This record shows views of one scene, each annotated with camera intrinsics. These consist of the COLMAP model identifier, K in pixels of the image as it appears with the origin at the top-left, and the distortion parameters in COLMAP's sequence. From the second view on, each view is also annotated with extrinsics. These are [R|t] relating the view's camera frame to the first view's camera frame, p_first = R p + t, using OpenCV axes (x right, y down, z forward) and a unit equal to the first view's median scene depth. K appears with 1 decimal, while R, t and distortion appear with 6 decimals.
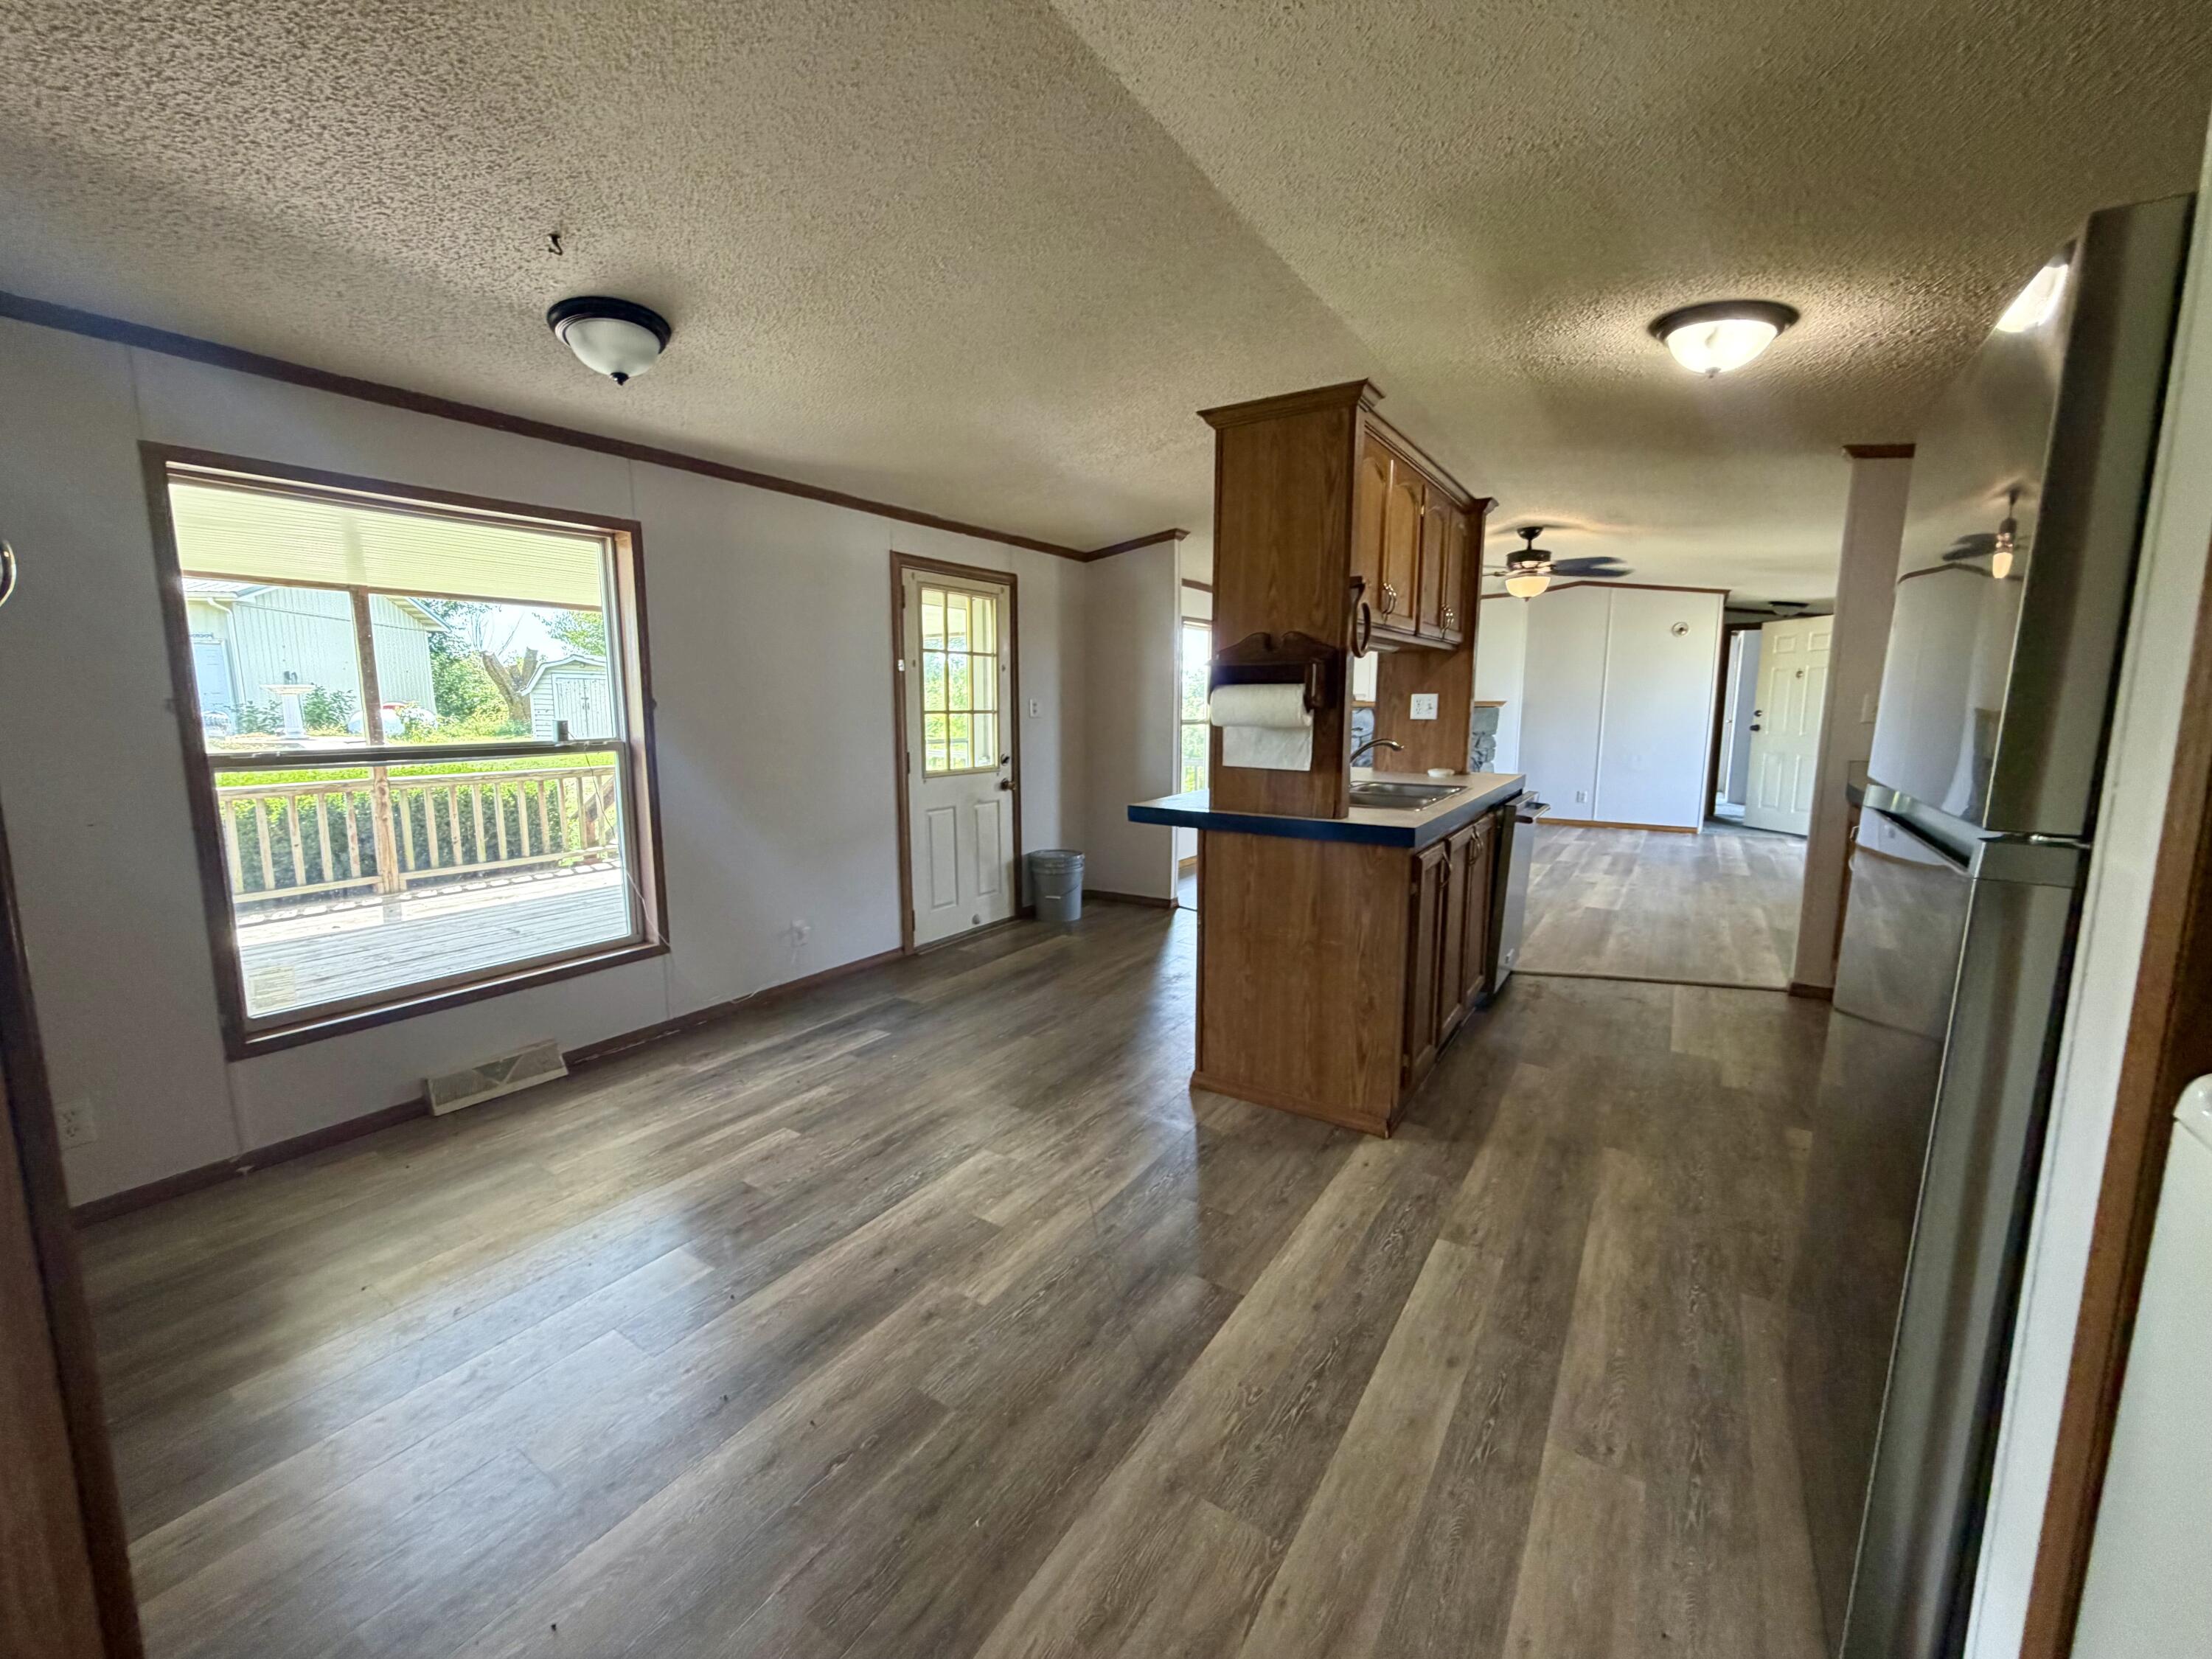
lens RADIAL K [[887.2, 0, 1106.2], [0, 887.2, 822.9], [0, 0, 1]] dist [0.000453, 0.000241]
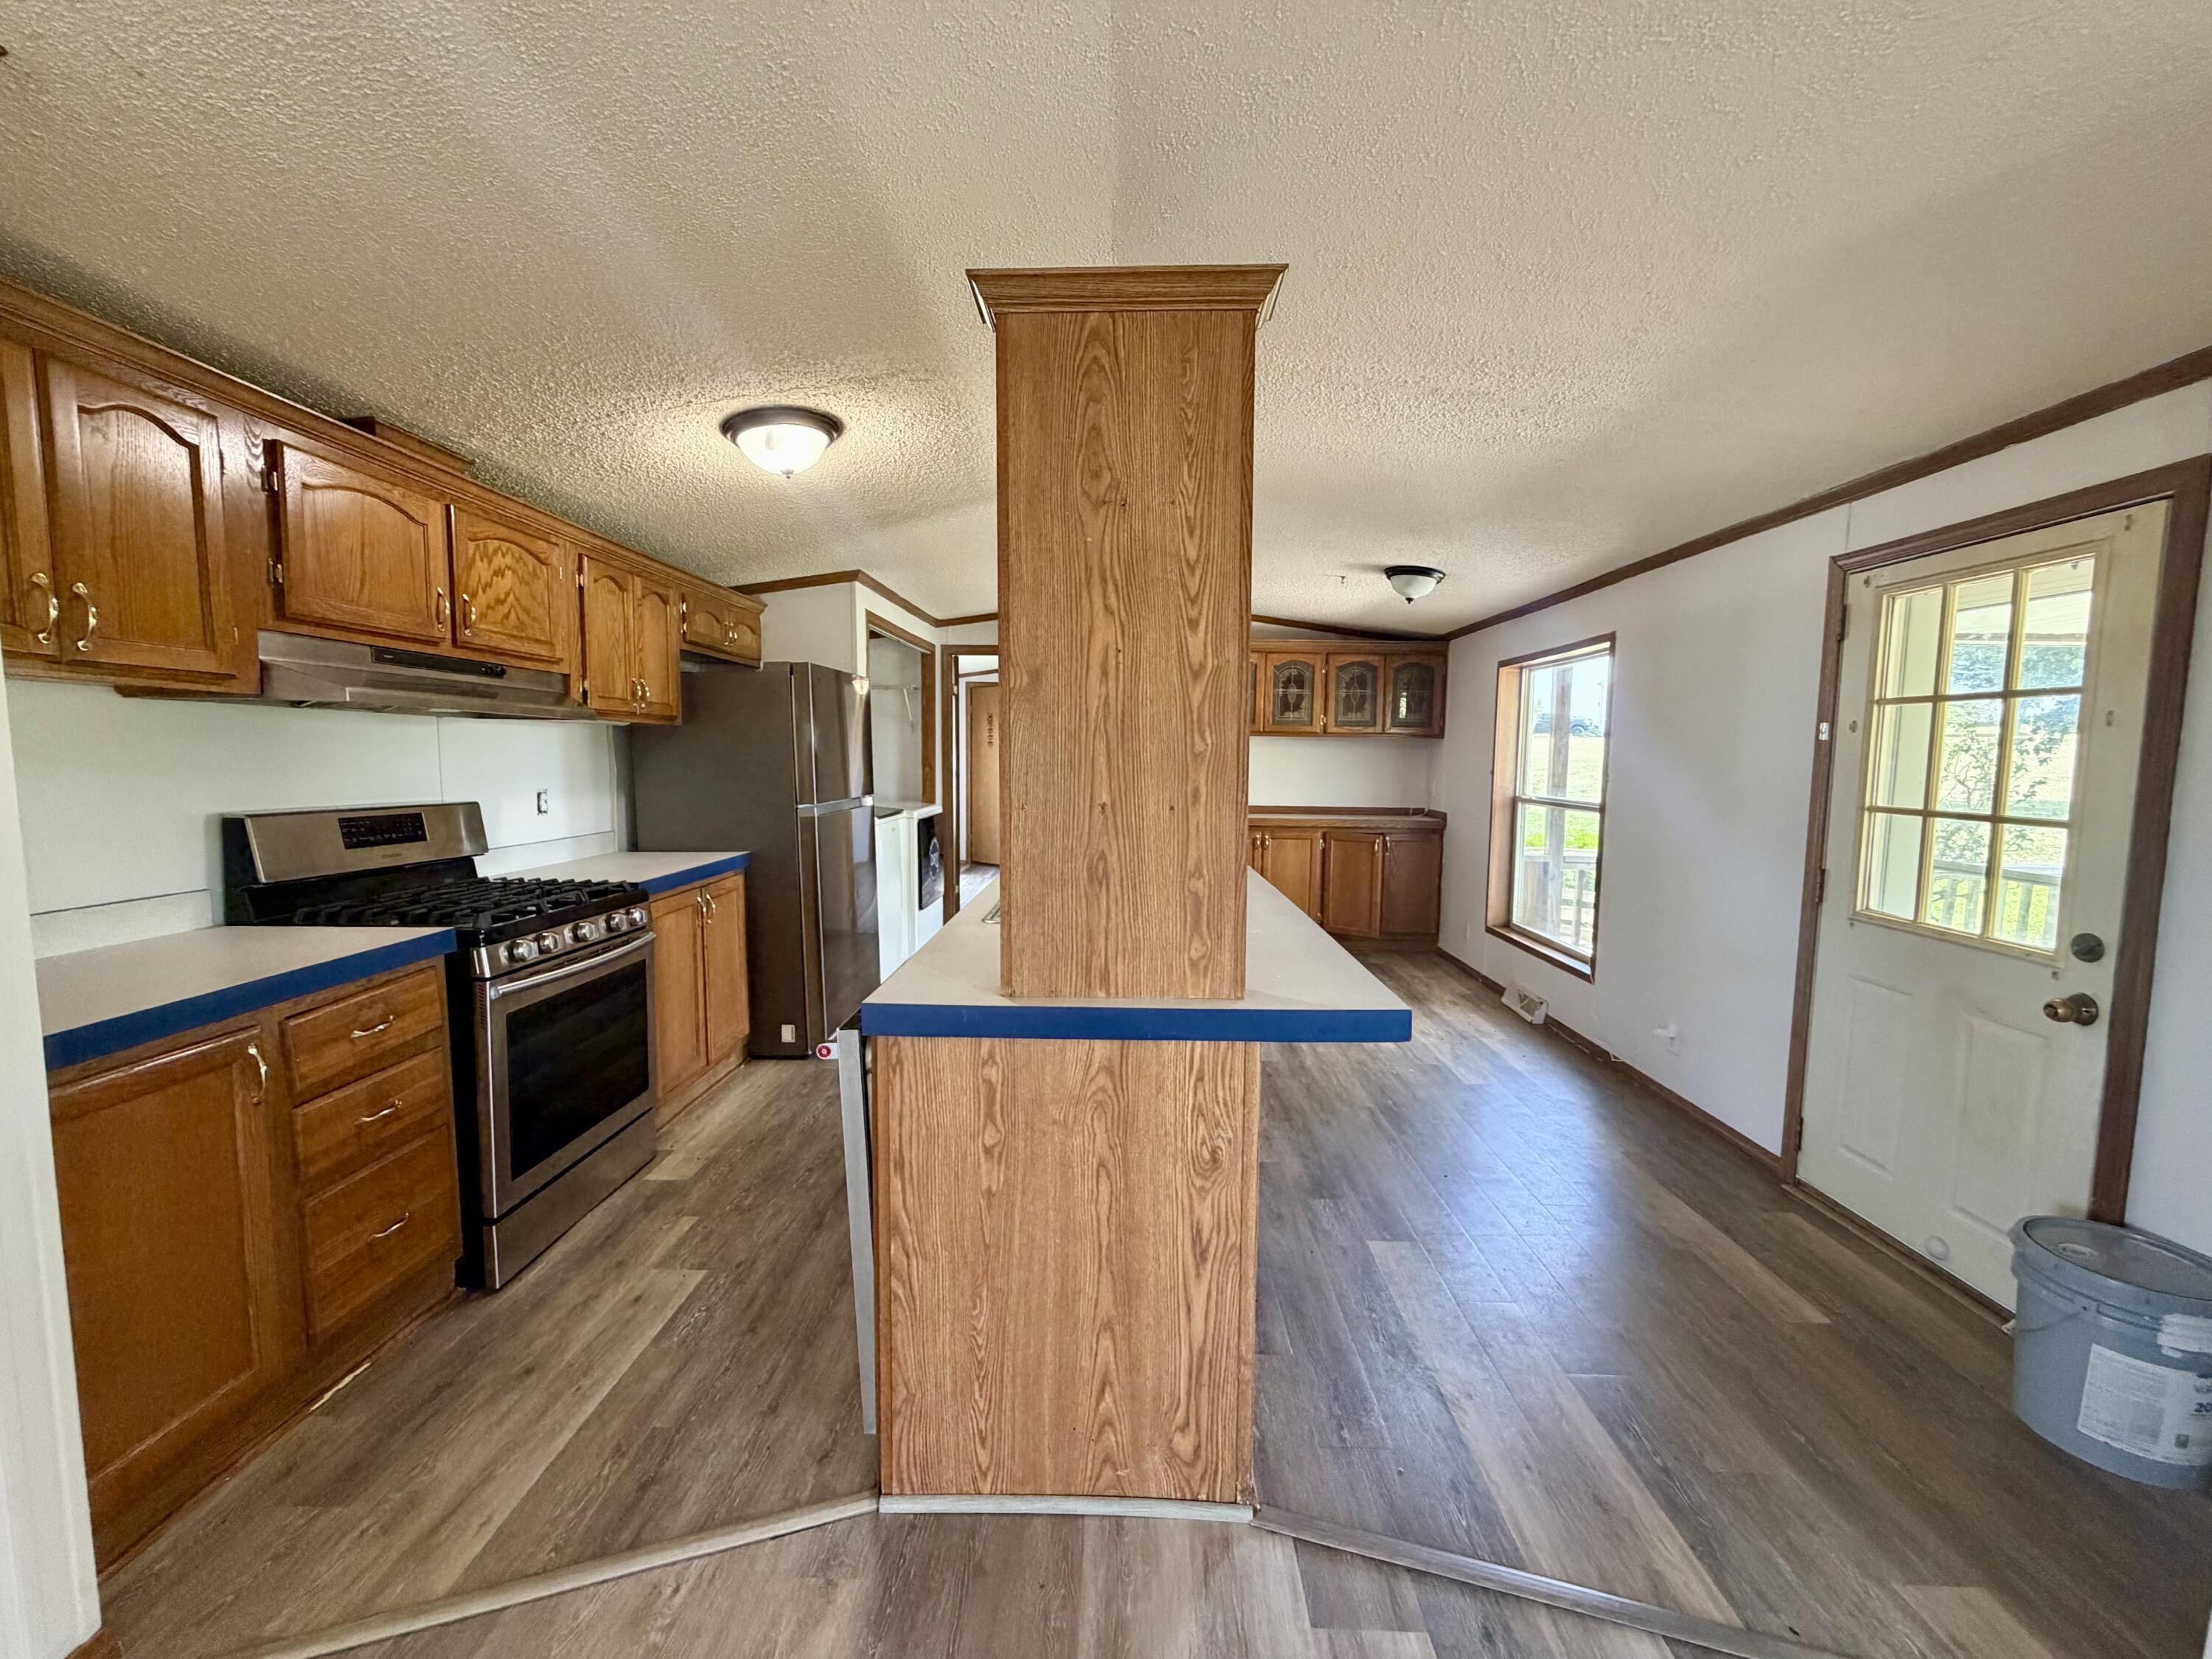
lens RADIAL K [[887.2, 0, 1100.3], [0, 887.2, 822.2], [0, 0, 1]] dist [0.000453, 0.000241]
pose [[-0.844606, 0.037438, -0.534077, 0.739841], [-0.079559, 0.977700, 0.194352, -0.263256], [0.529444, 0.206641, -0.822793, 1.689739]]
